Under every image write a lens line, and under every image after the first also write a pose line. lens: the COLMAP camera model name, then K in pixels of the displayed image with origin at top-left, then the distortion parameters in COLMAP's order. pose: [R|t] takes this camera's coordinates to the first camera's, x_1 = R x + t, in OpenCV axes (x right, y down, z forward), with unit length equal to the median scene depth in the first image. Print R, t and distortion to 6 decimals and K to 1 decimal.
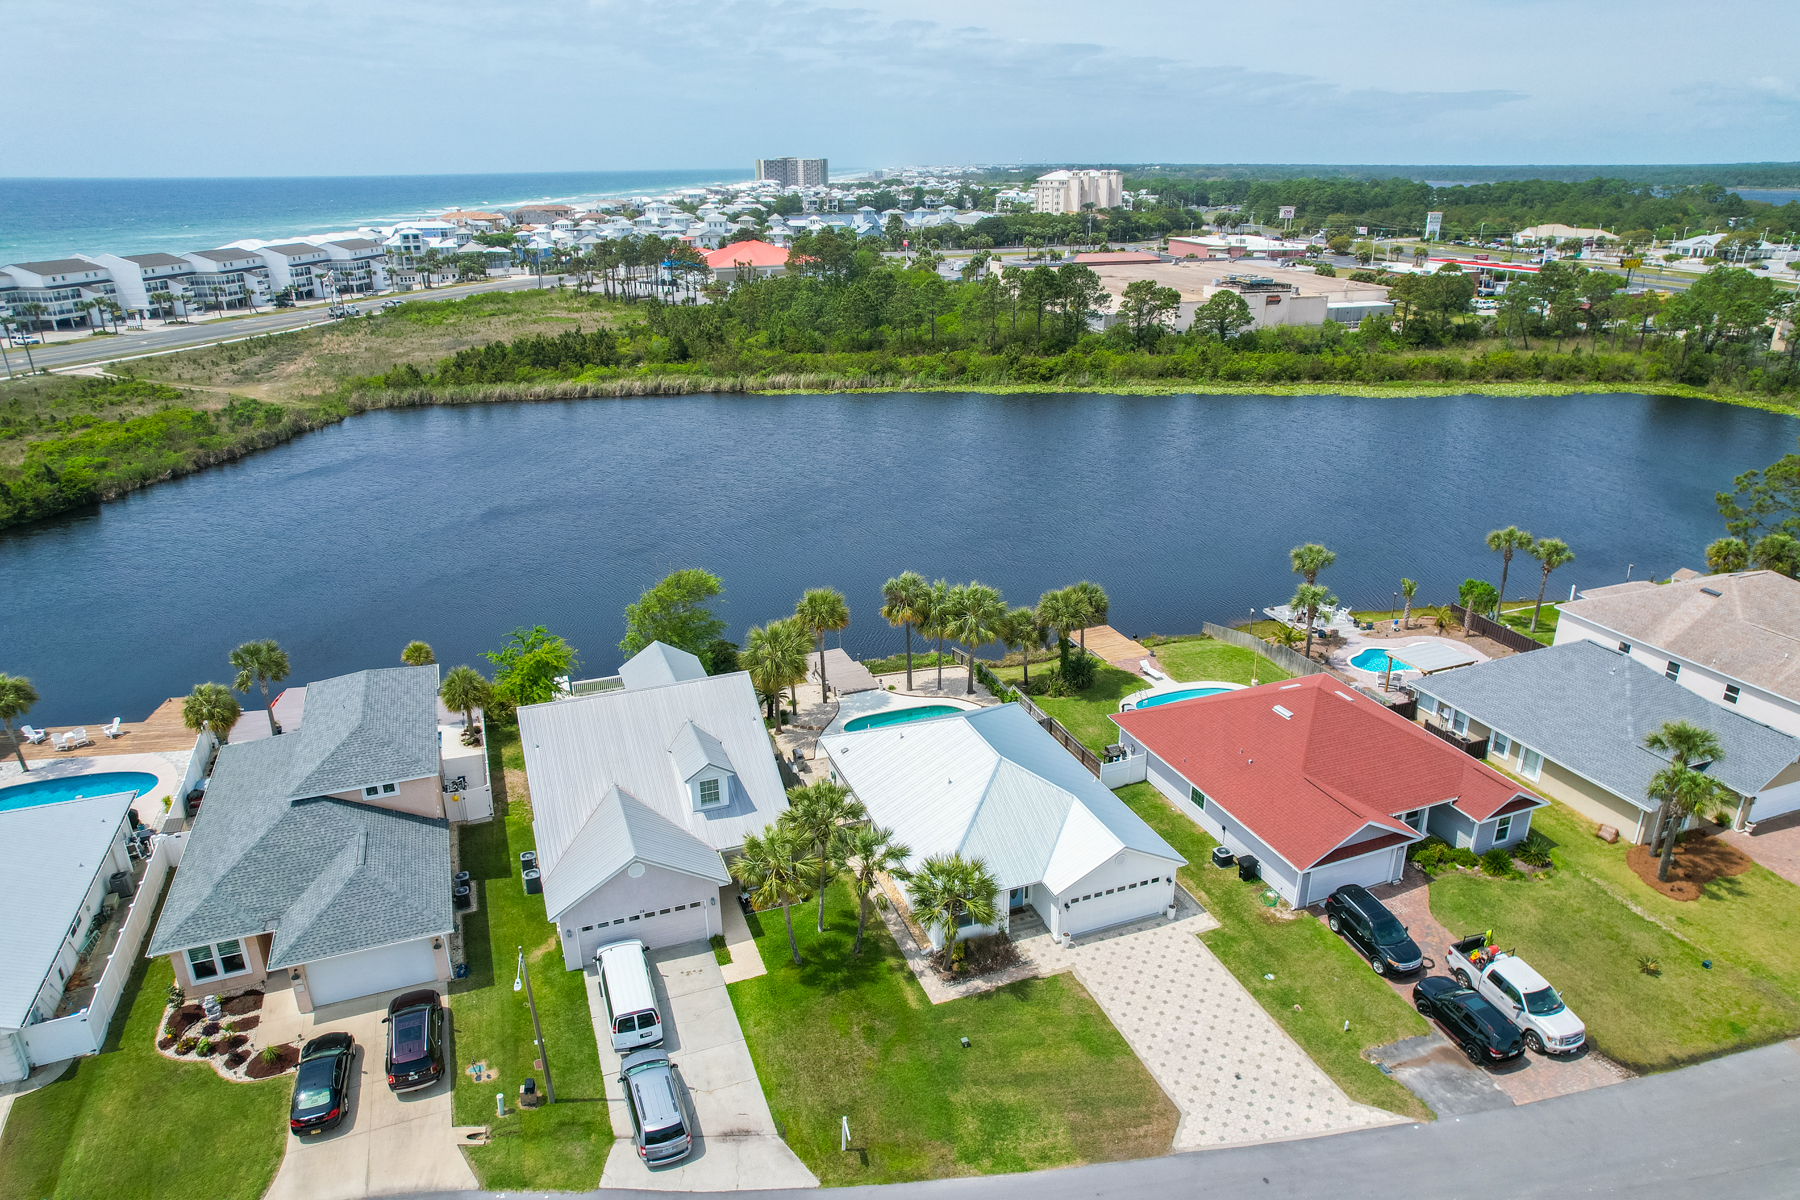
lens RADIAL K [[1151.4, 0, 902.0], [0, 1151.4, 604.3], [0, 0, 1]] dist [-0.077710, 0.068454]
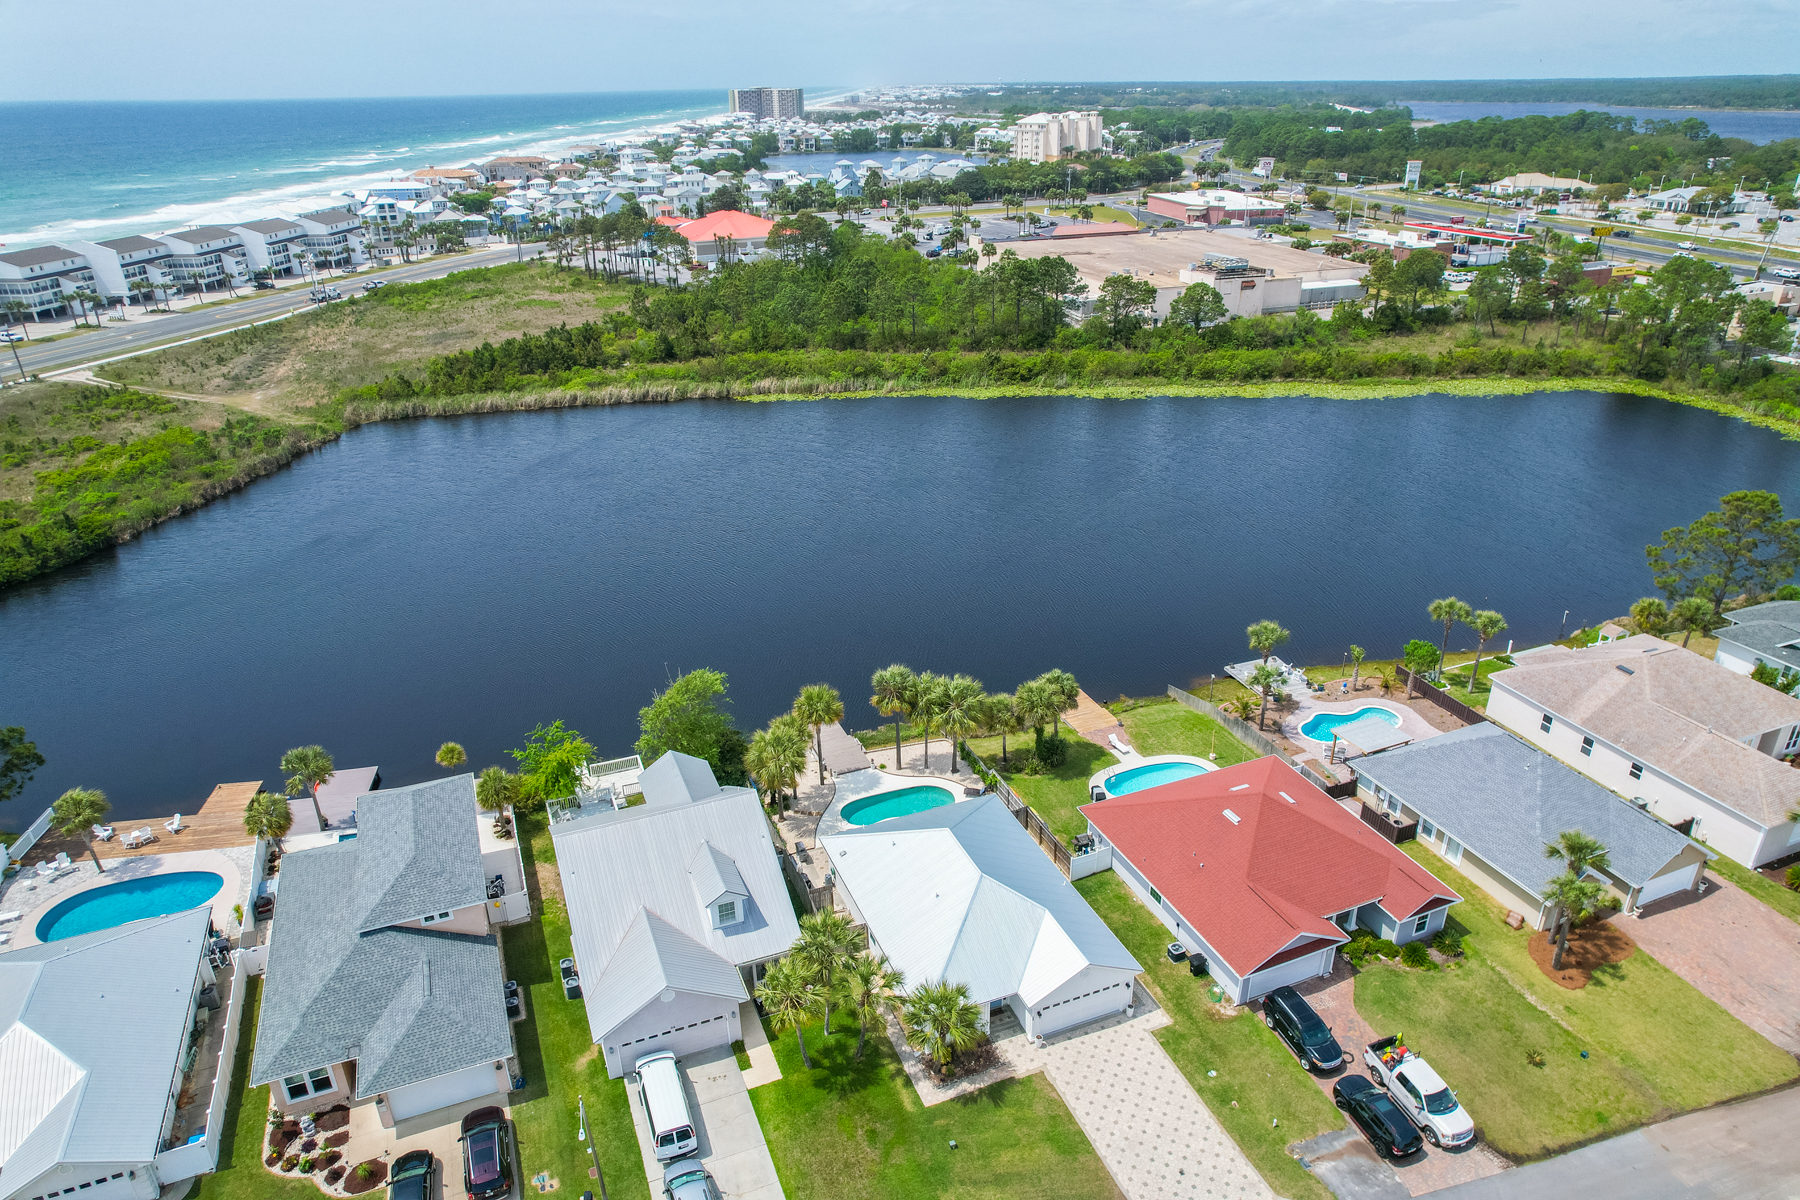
lens RADIAL K [[1151.4, 0, 901.5], [0, 1151.4, 605.1], [0, 0, 1]] dist [-0.077710, 0.068454]
pose [[0.999807, -0.014117, 0.013690, -0.005340], [0.013236, 0.997963, 0.062404, -0.207686], [-0.014543, -0.062211, 0.997957, -0.118181]]
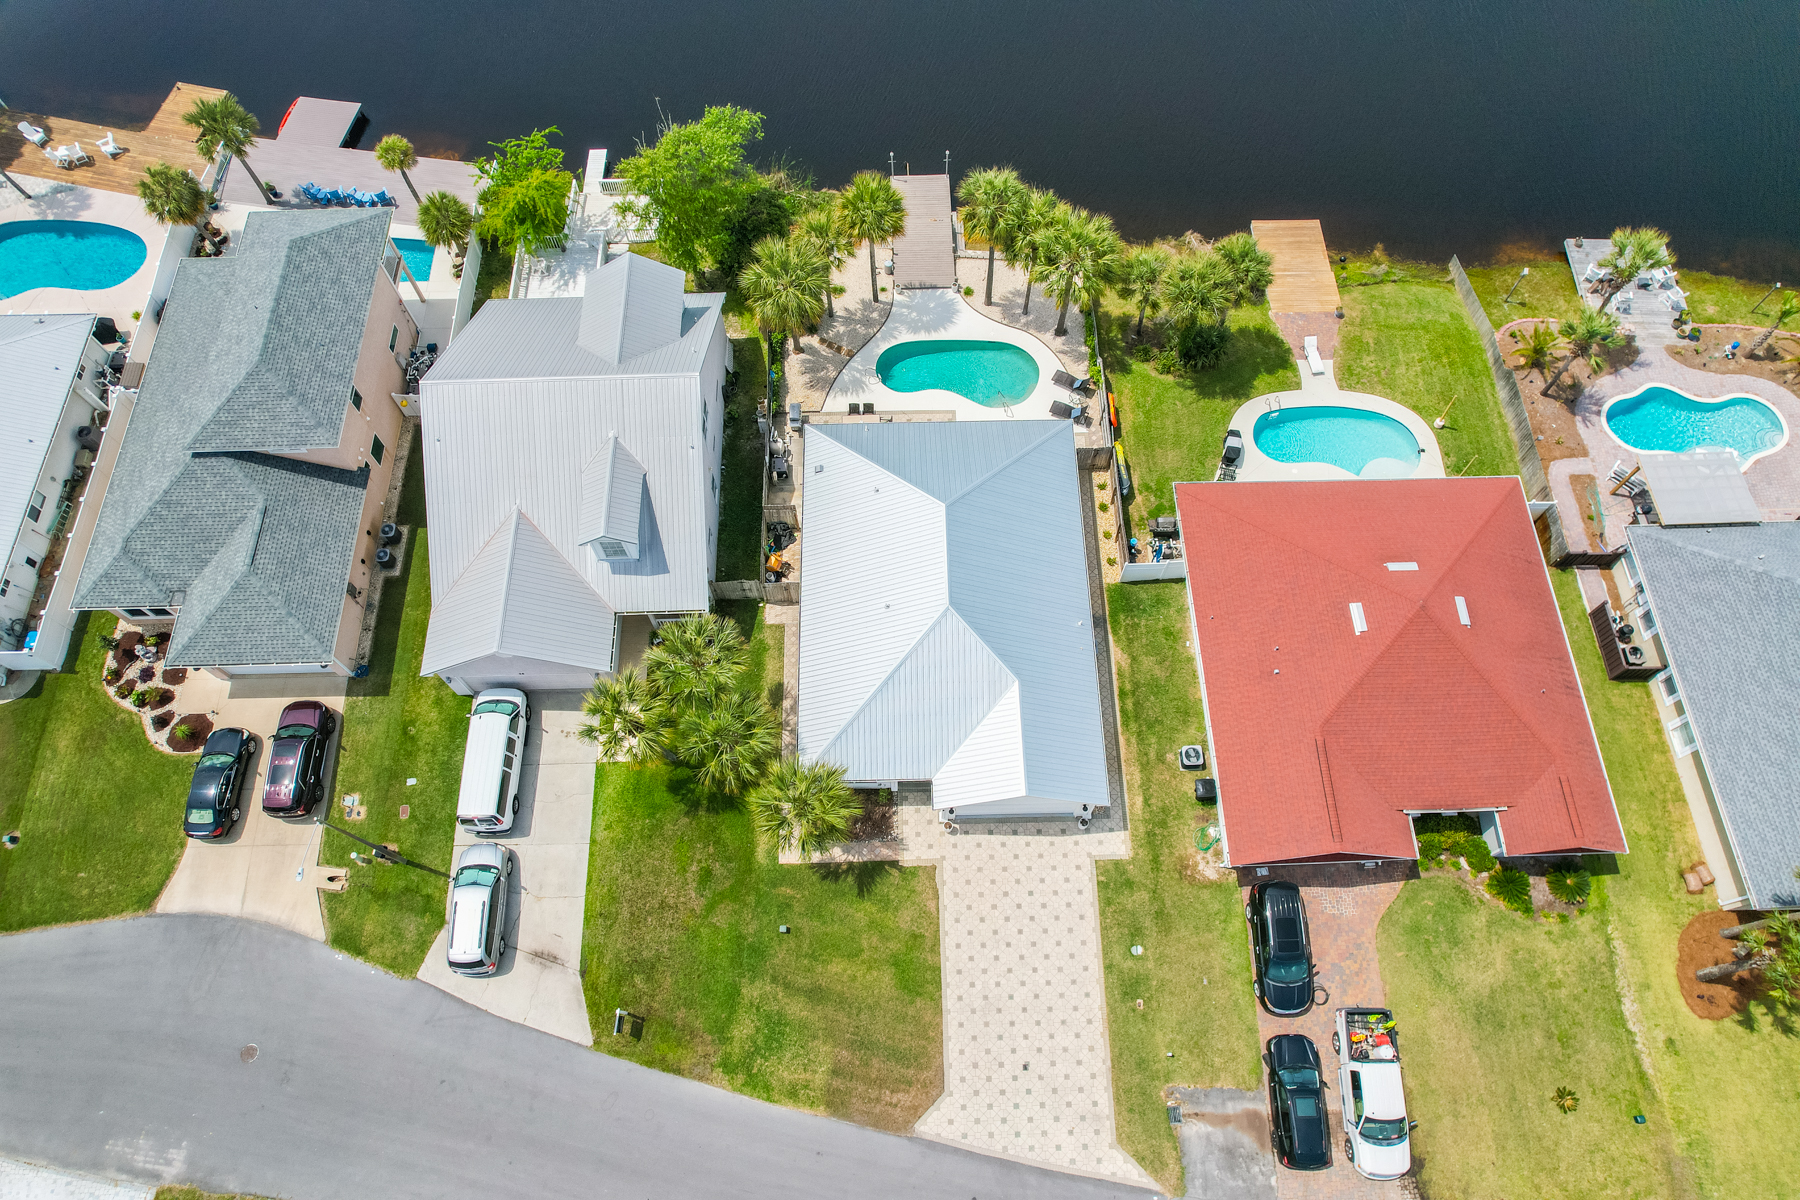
lens RADIAL K [[1151.4, 0, 897.0], [0, 1151.4, 609.4], [0, 0, 1]] dist [-0.077710, 0.068454]
pose [[0.940755, 0.308299, -0.141182, 0.168238], [-0.125220, 0.702791, 0.700289, -0.433323], [0.315120, -0.641122, 0.699759, 0.426457]]
